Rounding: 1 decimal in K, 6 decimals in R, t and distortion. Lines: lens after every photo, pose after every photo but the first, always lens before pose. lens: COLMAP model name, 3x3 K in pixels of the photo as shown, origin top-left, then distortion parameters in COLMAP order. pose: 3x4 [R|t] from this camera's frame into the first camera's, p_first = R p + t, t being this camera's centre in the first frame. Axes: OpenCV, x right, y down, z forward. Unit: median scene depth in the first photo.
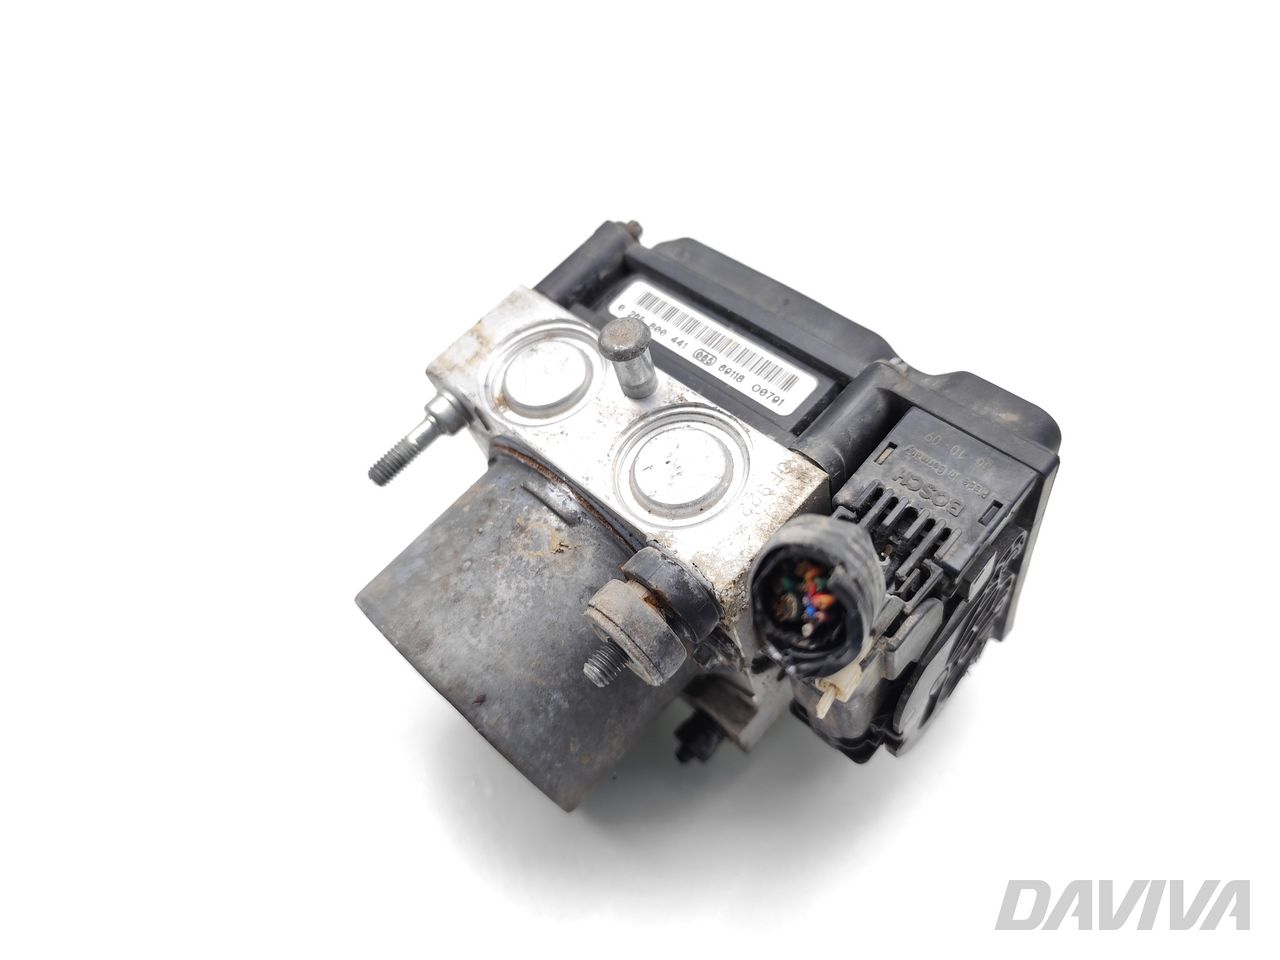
lens RADIAL K [[932.2, 0, 640.0], [0, 932.2, 480.0], [0, 0, 1]] dist [-0.010264, -0.003887]
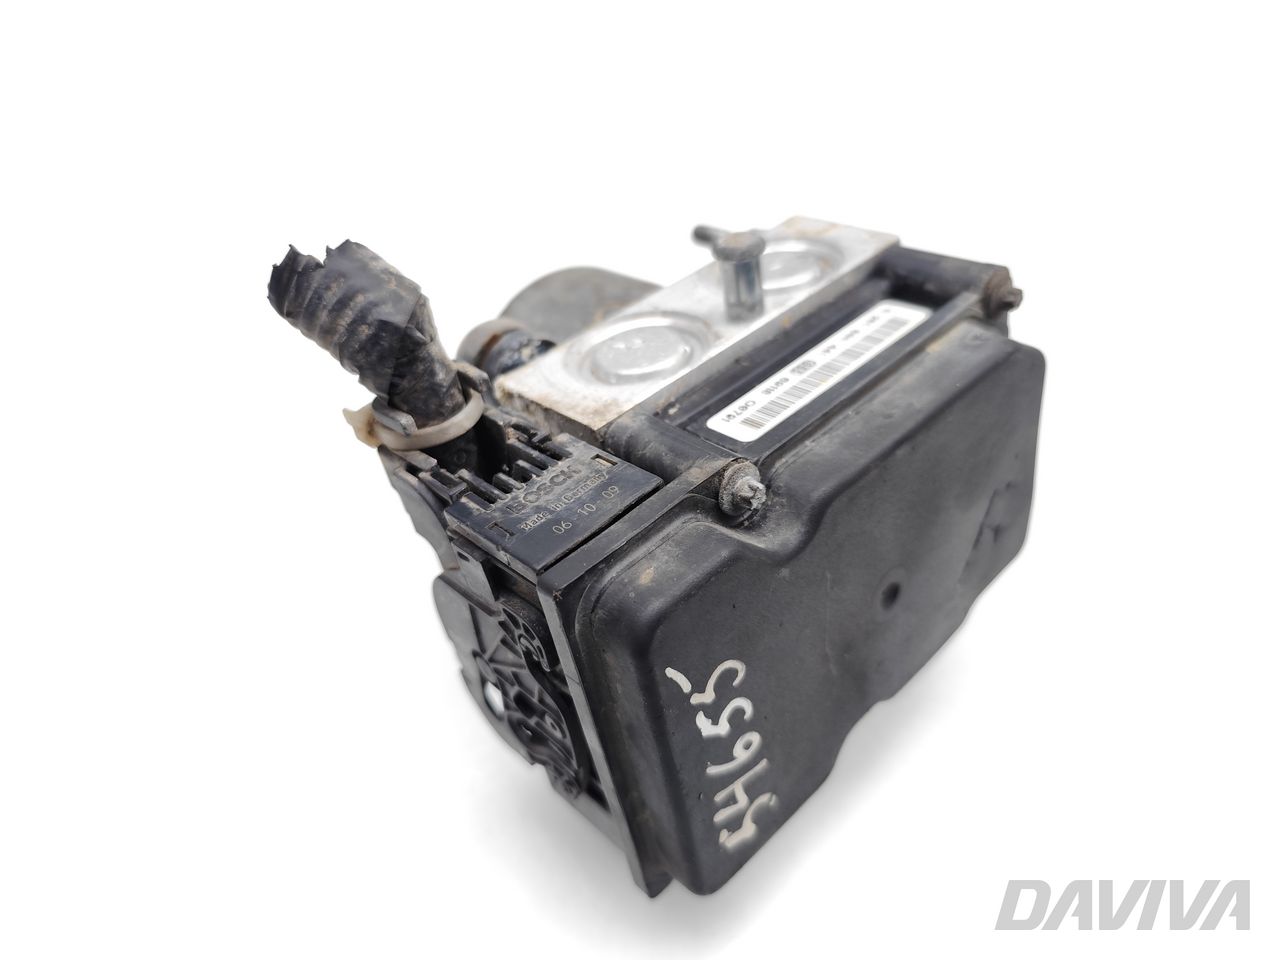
lens RADIAL K [[932.2, 0, 640.0], [0, 932.2, 480.0], [0, 0, 1]] dist [-0.010264, -0.003887]
pose [[-0.022896, 0.758611, -0.651141, 0.777989], [-0.729887, 0.432399, 0.529430, -0.470395], [0.683184, 0.487382, 0.543800, 0.495345]]
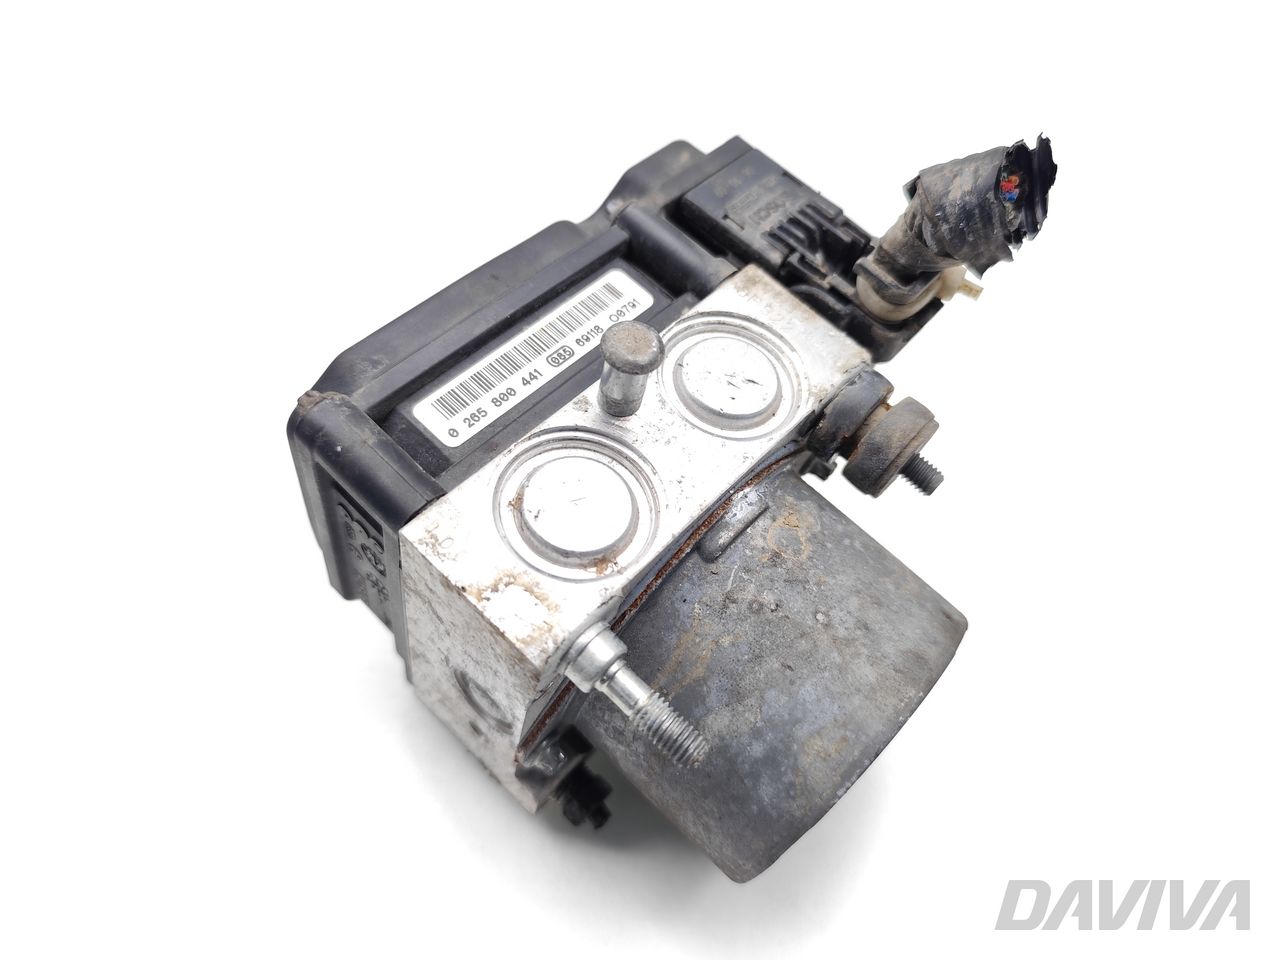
lens RADIAL K [[932.2, 0, 640.0], [0, 932.2, 480.0], [0, 0, 1]] dist [-0.010264, -0.003887]
pose [[-0.074630, -0.728422, 0.681052, -0.646647], [0.733737, 0.422395, 0.532178, -0.520590], [-0.675323, 0.539429, 0.502947, 0.616144]]
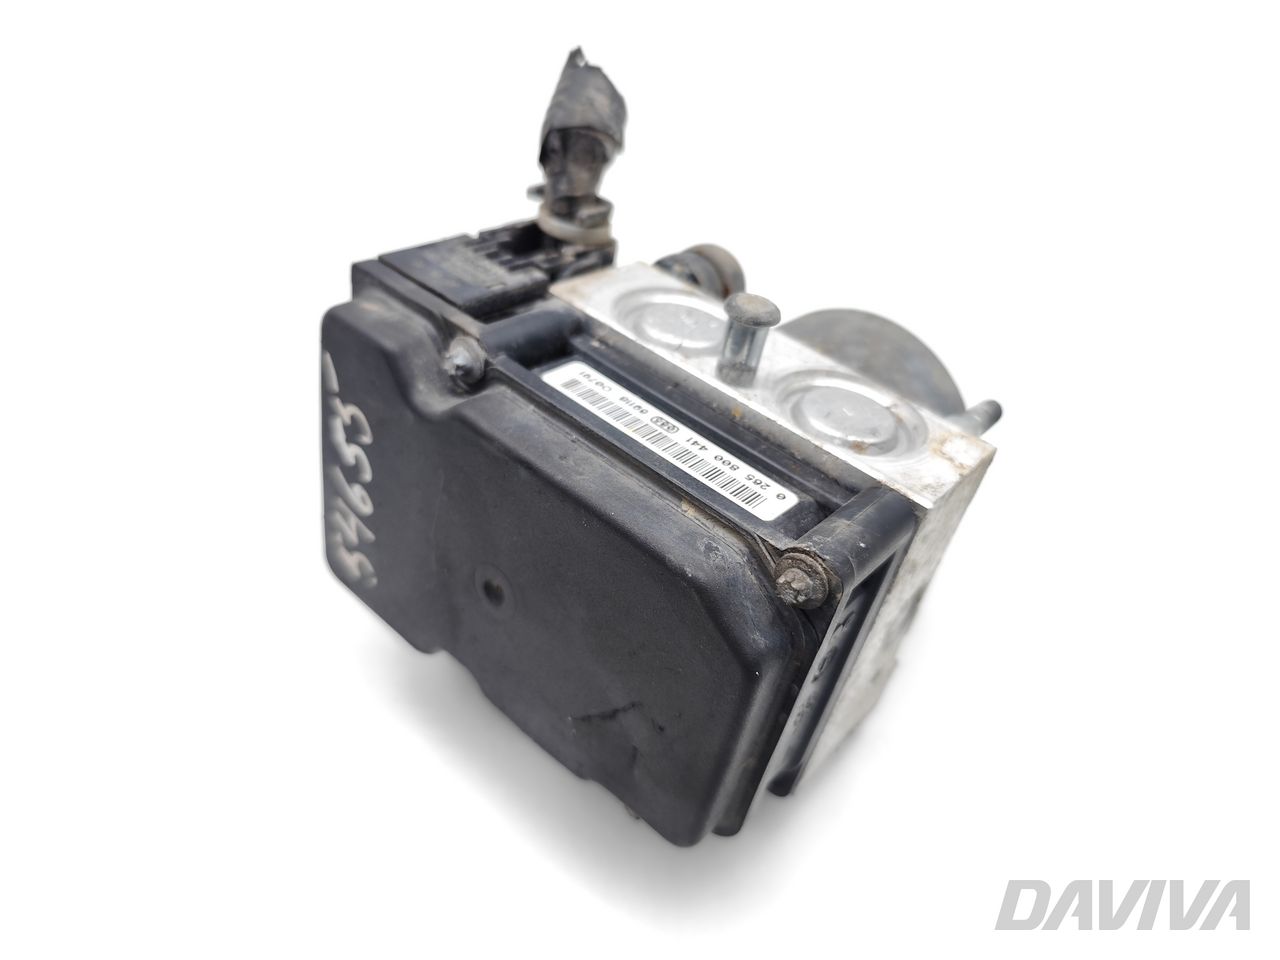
lens RADIAL K [[932.2, 0, 640.0], [0, 932.2, 480.0], [0, 0, 1]] dist [-0.010264, -0.003887]
pose [[-0.997382, 0.067282, -0.026508, 0.125834], [-0.031559, -0.075151, 0.996673, -1.049806], [0.065066, 0.994900, 0.077077, 1.047462]]
